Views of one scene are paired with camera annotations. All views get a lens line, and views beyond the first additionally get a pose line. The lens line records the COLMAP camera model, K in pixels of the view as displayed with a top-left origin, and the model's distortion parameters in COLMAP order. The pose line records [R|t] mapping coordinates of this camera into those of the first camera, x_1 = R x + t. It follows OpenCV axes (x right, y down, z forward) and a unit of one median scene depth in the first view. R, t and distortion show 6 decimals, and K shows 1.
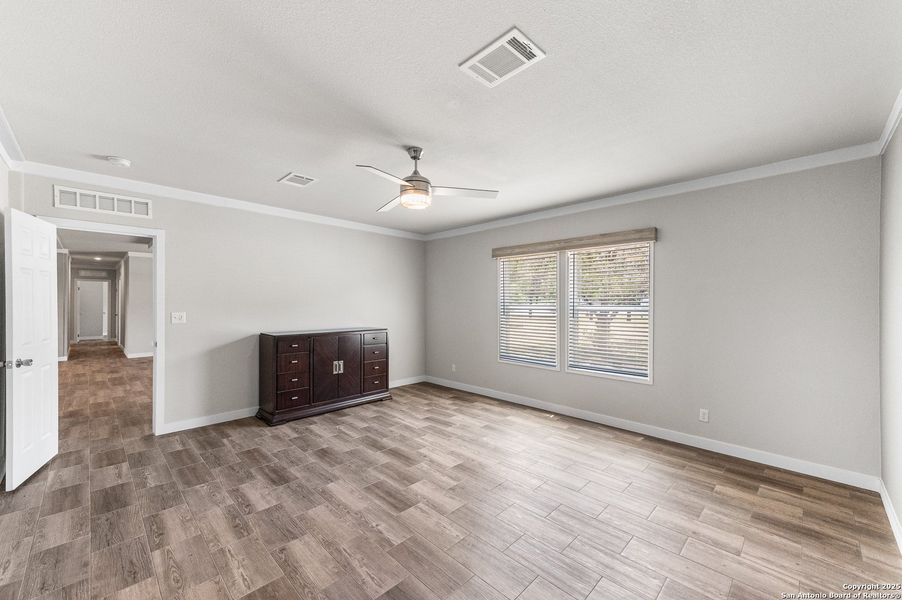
lens RADIAL K [[355.3, 0, 453.8], [0, 355.3, 307.1], [0, 0, 1]] dist [0.020708, -0.000638]
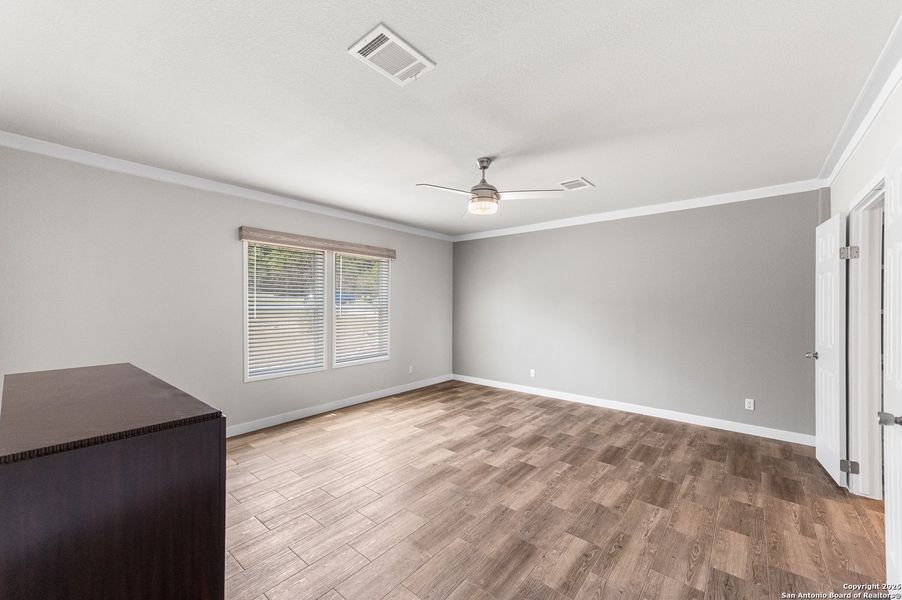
lens RADIAL K [[355.3, 0, 442.8], [0, 355.3, 300.7], [0, 0, 1]] dist [0.020708, -0.000638]
pose [[-0.067924, 0.002507, 0.997687, -1.178570], [0.009109, 0.999957, -0.001893, -0.015779], [-0.997649, 0.008960, -0.067944, 1.192008]]
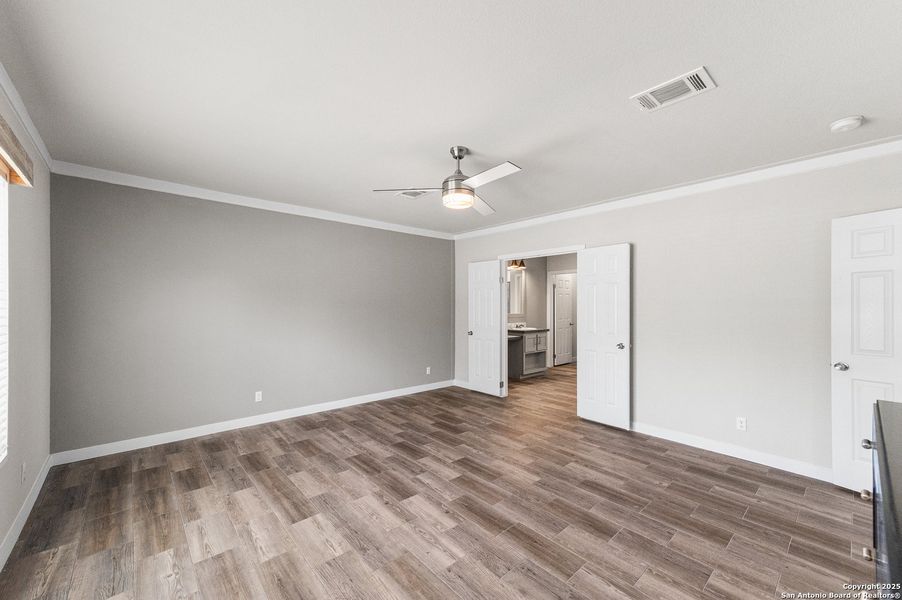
lens RADIAL K [[355.3, 0, 447.4], [0, 355.3, 303.6], [0, 0, 1]] dist [0.020708, -0.000638]
pose [[-0.997089, -0.007864, 0.075846, -0.152969], [-0.007333, 0.999947, 0.007278, -0.021021], [-0.075899, 0.006700, -0.997093, 1.991913]]
